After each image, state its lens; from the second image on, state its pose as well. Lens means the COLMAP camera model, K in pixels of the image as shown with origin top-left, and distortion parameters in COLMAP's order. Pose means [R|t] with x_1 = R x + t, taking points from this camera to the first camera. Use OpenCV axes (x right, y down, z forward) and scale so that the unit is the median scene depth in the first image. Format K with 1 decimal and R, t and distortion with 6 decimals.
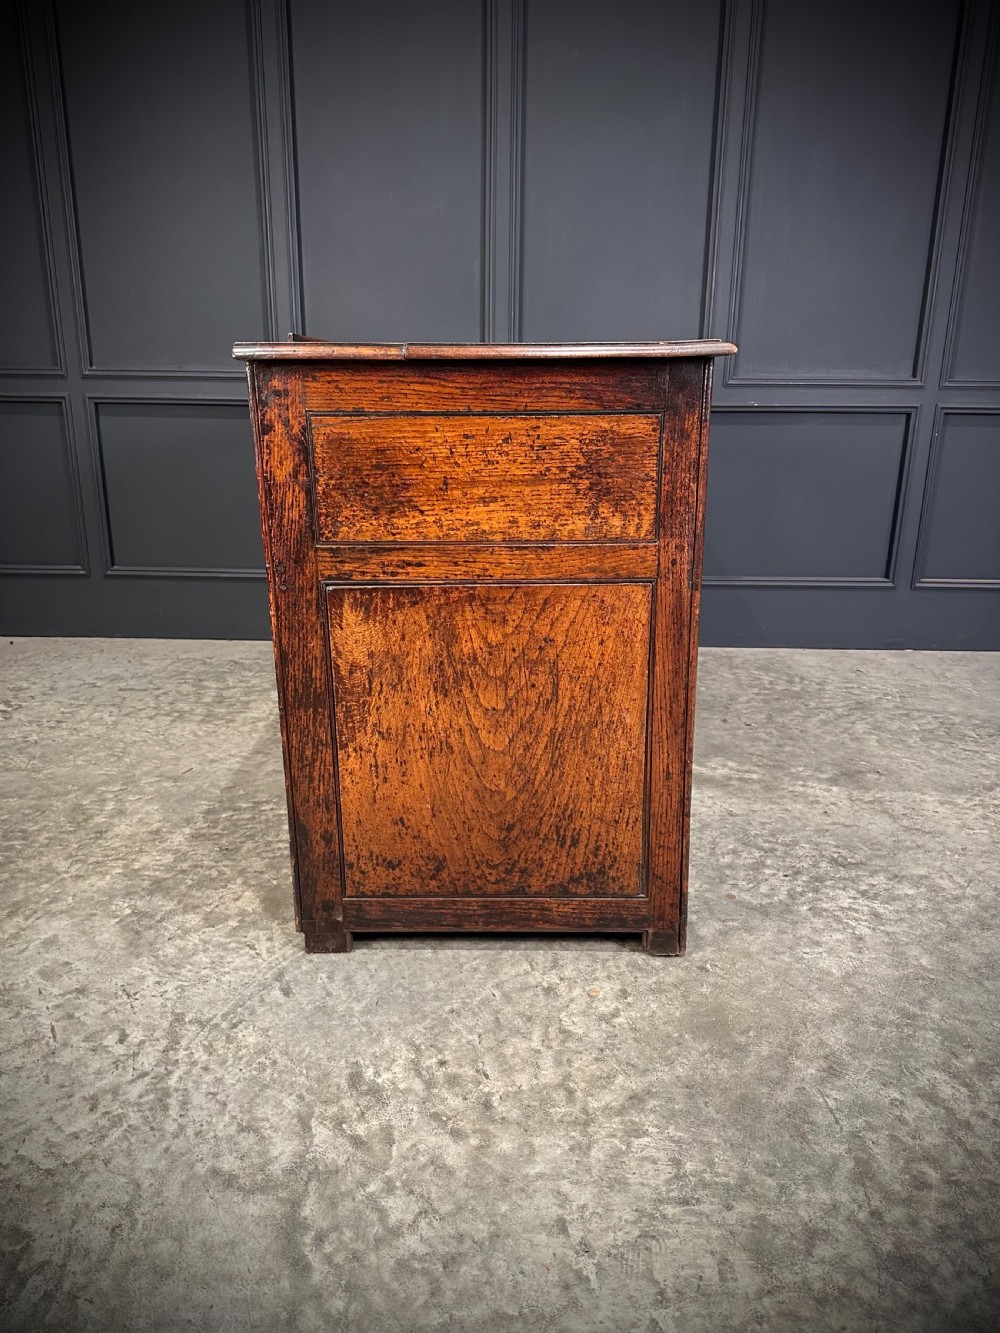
lens RADIAL K [[896.7, 0, 503.9], [0, 896.7, 663.4], [0, 0, 1]] dist [0.093647, -0.174921]
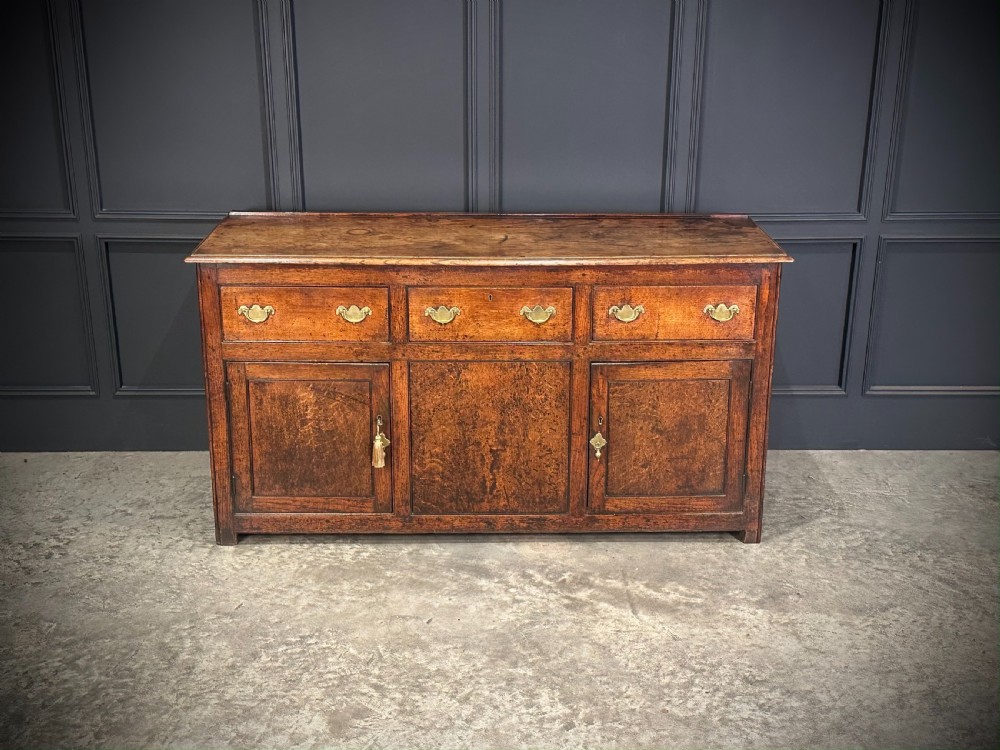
lens RADIAL K [[1171.7, 0, 500.0], [0, 1171.7, 375.0], [0, 0, 1]] dist [0.144820, -0.243799]
pose [[0.999582, -0.017854, 0.022740, -0.032570], [0.016860, 0.998926, 0.043167, -0.322284], [-0.023486, -0.042765, 0.998809, -0.747154]]
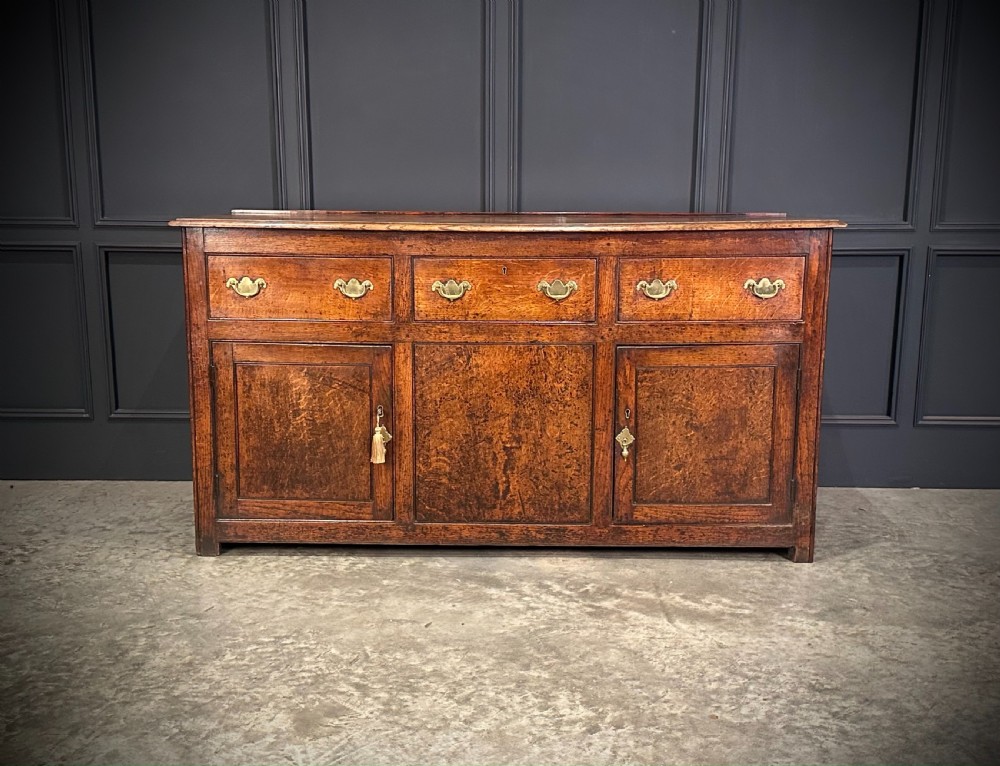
lens RADIAL K [[1050.7, 0, 490.2], [0, 1050.7, 401.4], [0, 0, 1]] dist [0.169213, -0.354423]
pose [[0.999904, -0.007243, -0.011817, -0.004771], [0.006125, 0.995742, -0.091985, -0.008254], [0.012433, 0.091904, 0.995690, -0.324352]]
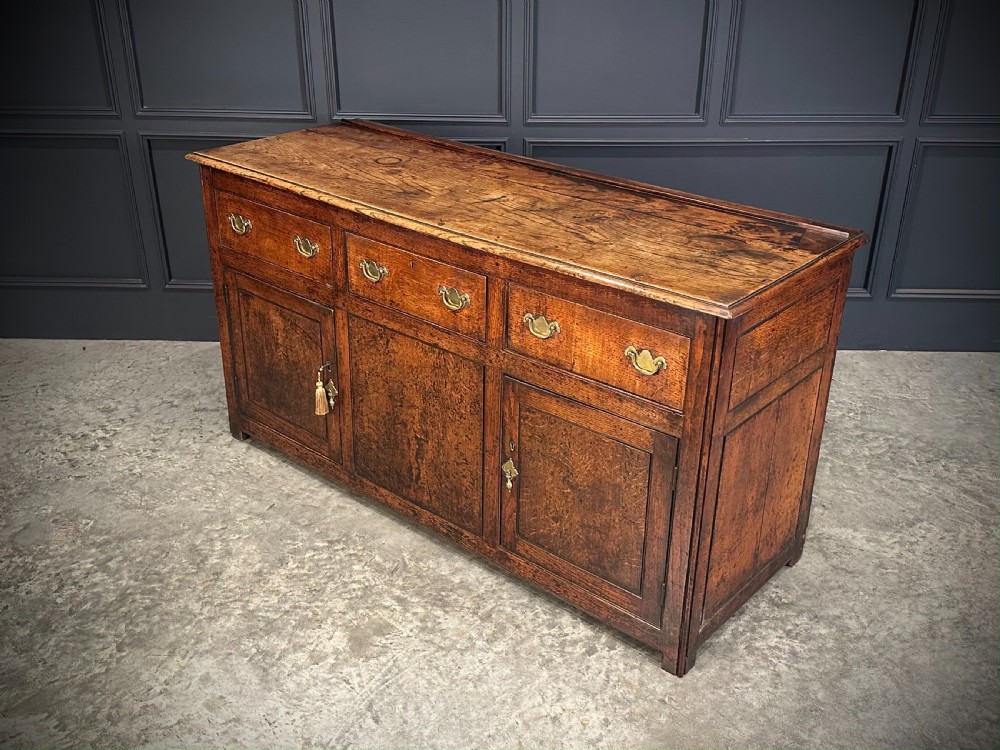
lens RADIAL K [[959.5, 0, 502.4], [0, 959.5, 371.3], [0, 0, 1]] dist [0.163524, -0.330954]
pose [[0.999869, -0.003531, -0.015795, -0.006653], [0.006163, 0.985462, 0.169784, -0.366968], [0.014966, -0.169859, 0.985355, -0.364112]]
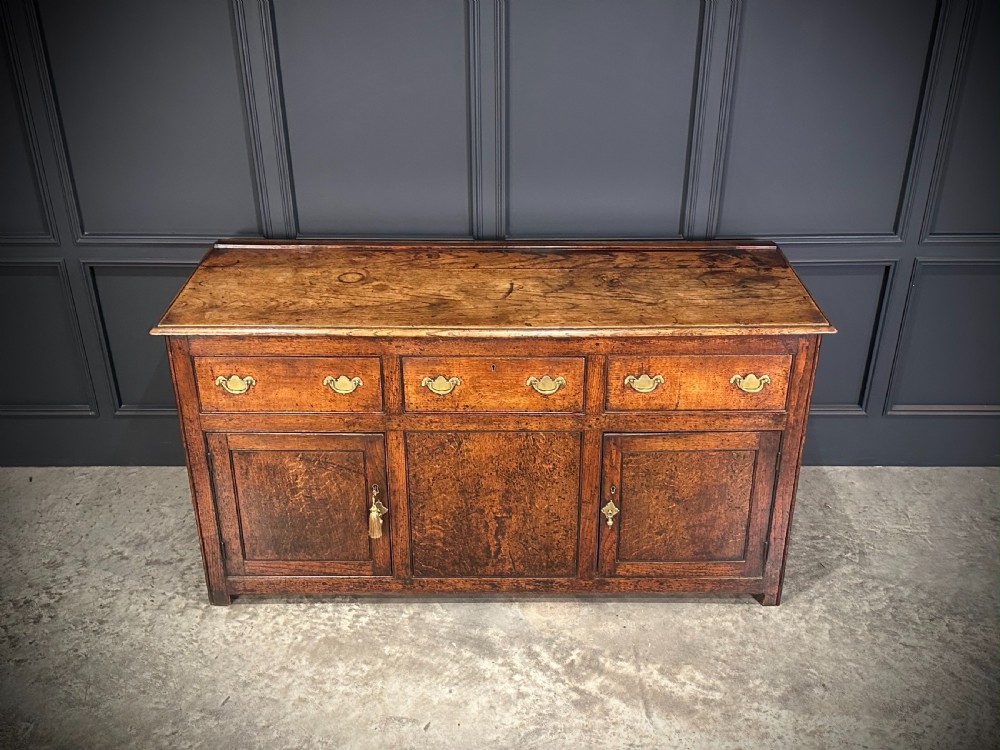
lens RADIAL K [[959.5, 0, 502.4], [0, 959.5, 371.3], [0, 0, 1]] dist [0.163524, -0.330954]
pose [[0.999804, -0.019629, 0.002446, 0.010361], [0.018785, 0.980926, 0.193470, -0.658648], [-0.006197, -0.193386, 0.981103, -0.178778]]
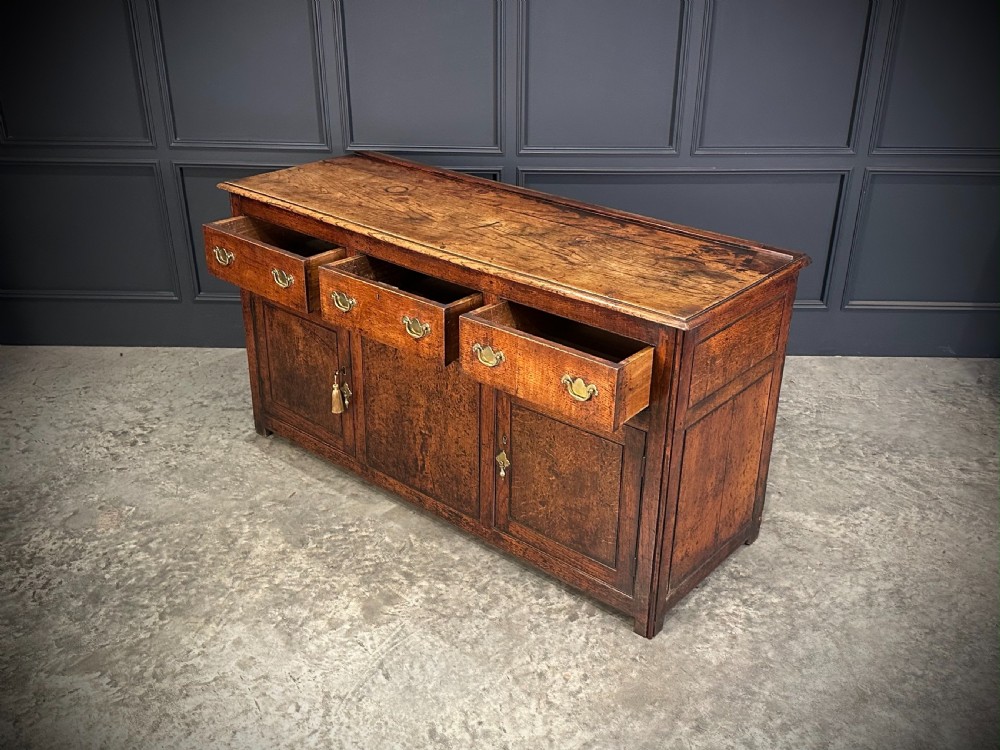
lens RADIAL K [[911.6, 0, 507.1], [0, 911.6, 363.0], [0, 0, 1]] dist [0.160259, -0.307369]
pose [[0.999946, -0.004699, -0.009255, 0.003938], [0.006098, 0.987498, 0.157511, -0.389332], [0.008399, -0.157558, 0.987474, -0.492074]]
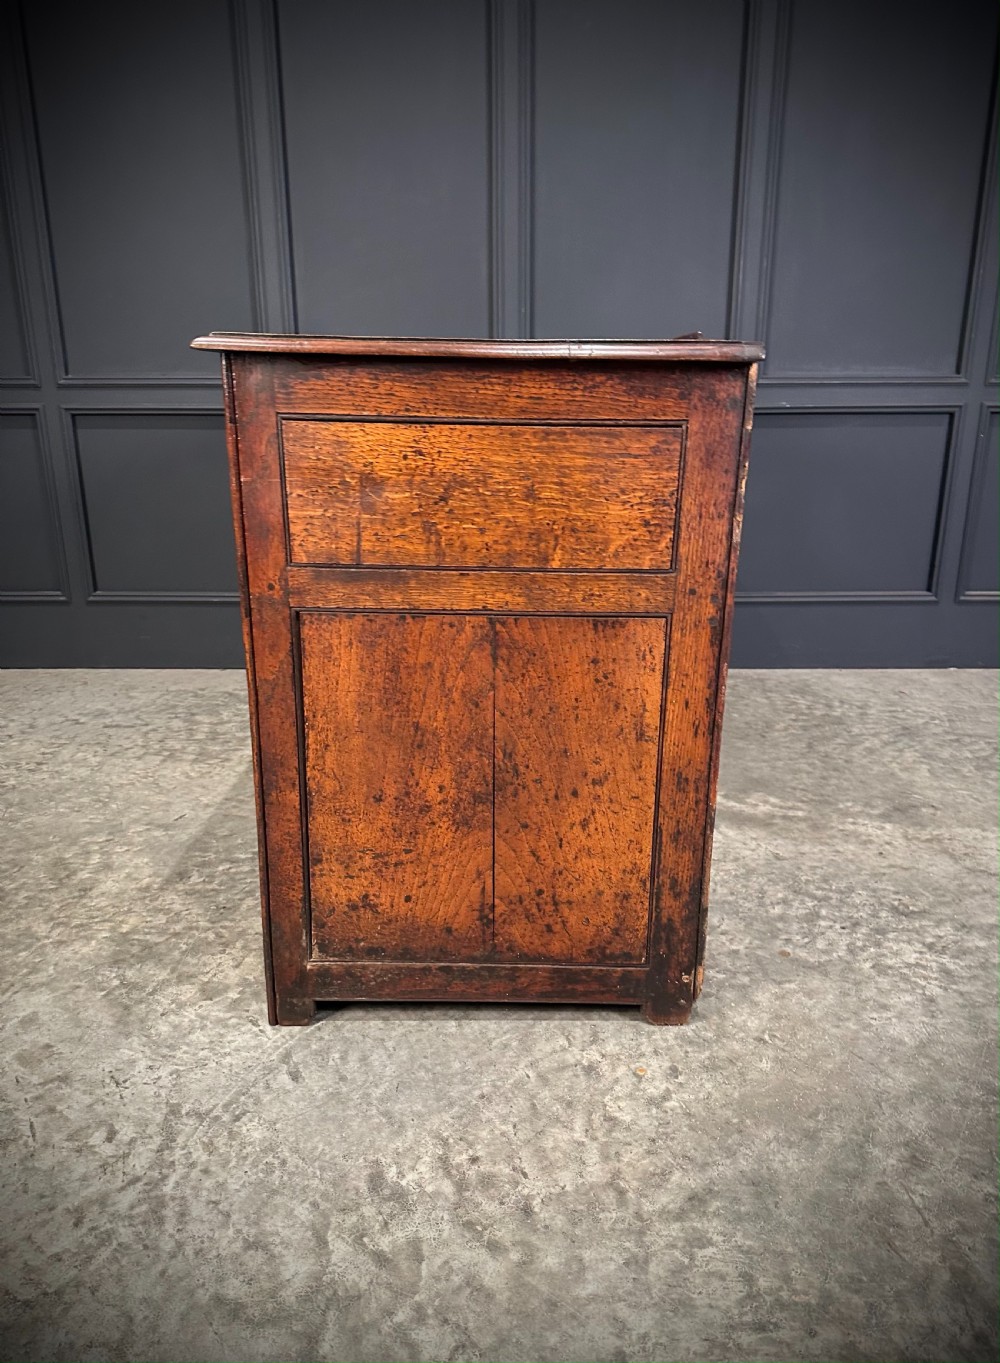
lens RADIAL K [[932.8, 0, 514.1], [0, 932.8, 698.0], [0, 0, 1]] dist [0.055485, -0.101346]
pose [[0.999862, -0.015733, 0.005376, -0.018982], [0.015630, 0.999703, 0.018702, -0.017705], [-0.005669, -0.018616, 0.999811, 0.067355]]
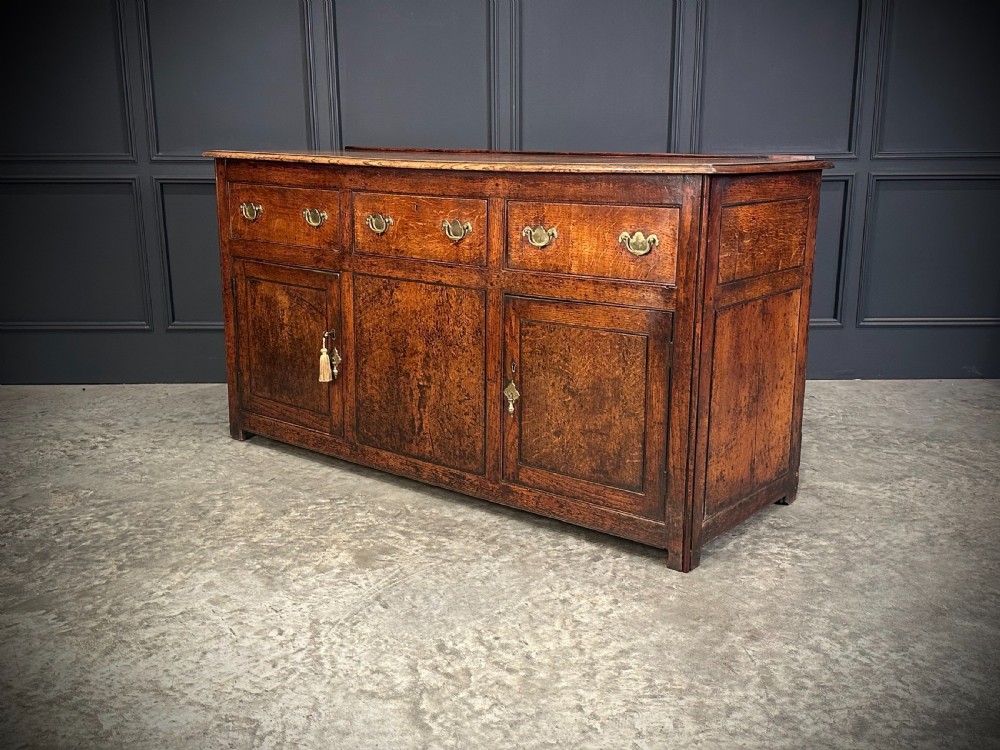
lens RADIAL K [[959.5, 0, 502.4], [0, 959.5, 371.3], [0, 0, 1]] dist [0.163524, -0.330954]
pose [[0.999693, -0.021000, 0.013127, -0.050097], [0.021648, 0.998448, -0.051315, 0.054776], [-0.012029, 0.051583, 0.998596, -0.460764]]
